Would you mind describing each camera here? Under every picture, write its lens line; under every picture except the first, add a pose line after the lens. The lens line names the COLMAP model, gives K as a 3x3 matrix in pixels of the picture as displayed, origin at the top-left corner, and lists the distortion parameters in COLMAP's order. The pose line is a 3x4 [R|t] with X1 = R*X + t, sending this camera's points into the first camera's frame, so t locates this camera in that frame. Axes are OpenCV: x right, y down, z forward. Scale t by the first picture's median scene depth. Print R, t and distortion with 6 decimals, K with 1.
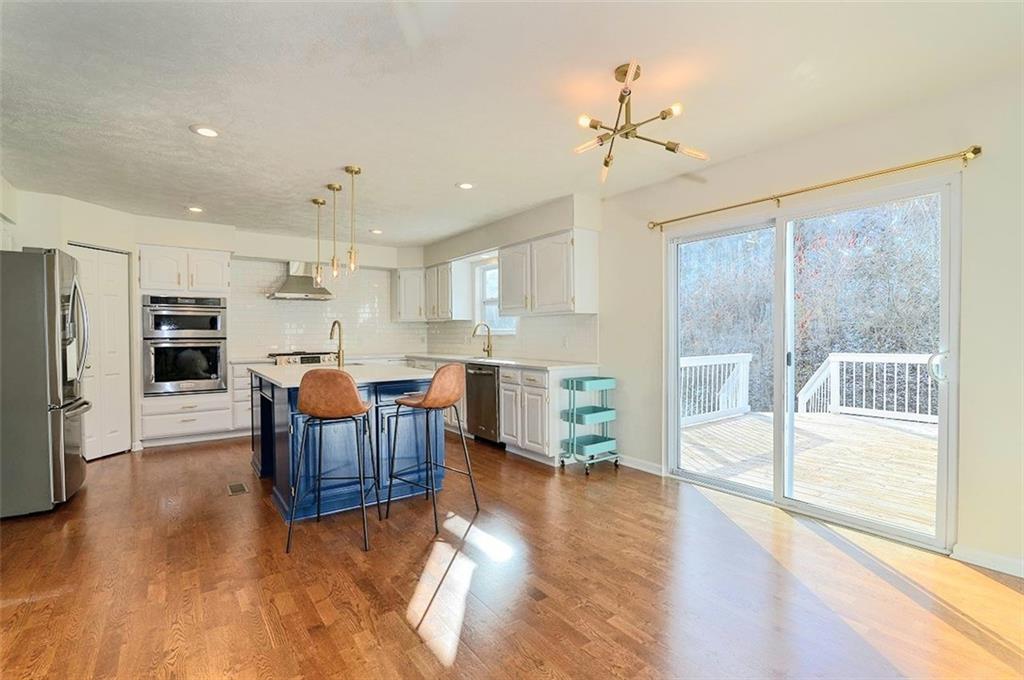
lens RADIAL K [[468.4, 0, 511.1], [0, 468.4, 338.9], [0, 0, 1]] dist [-0.027002, 0.000205]
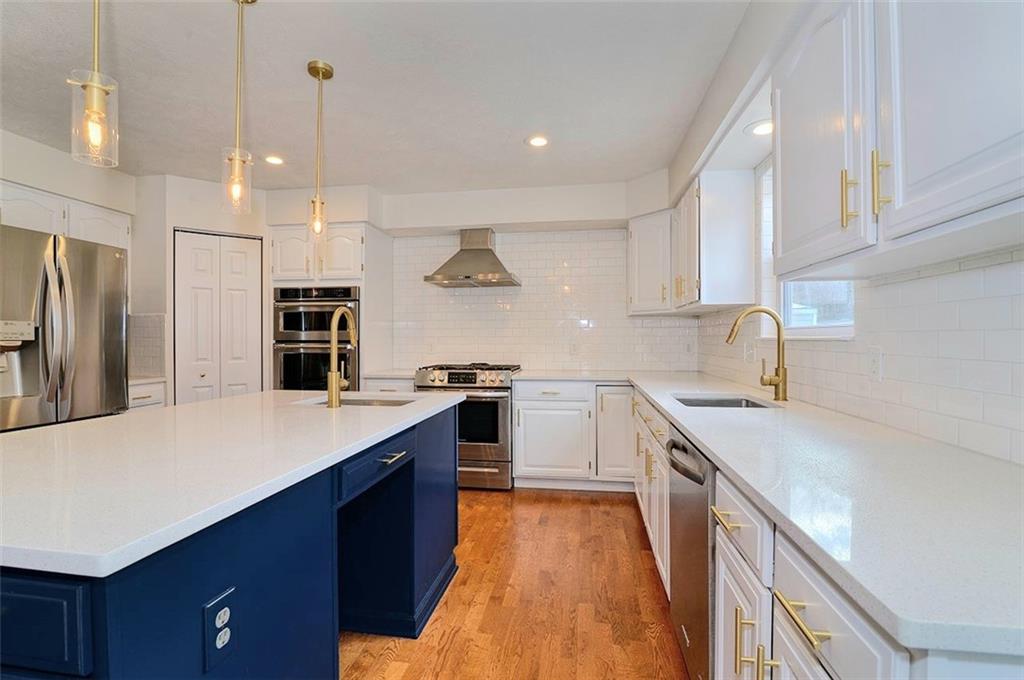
lens RADIAL K [[468.4, 0, 509.9], [0, 468.4, 339.5], [0, 0, 1]] dist [-0.027002, 0.000205]
pose [[0.700761, 0.005565, -0.713375, 0.068961], [-0.008130, 0.999967, -0.000185, -0.007748], [0.713350, 0.005930, 0.700783, 0.690170]]
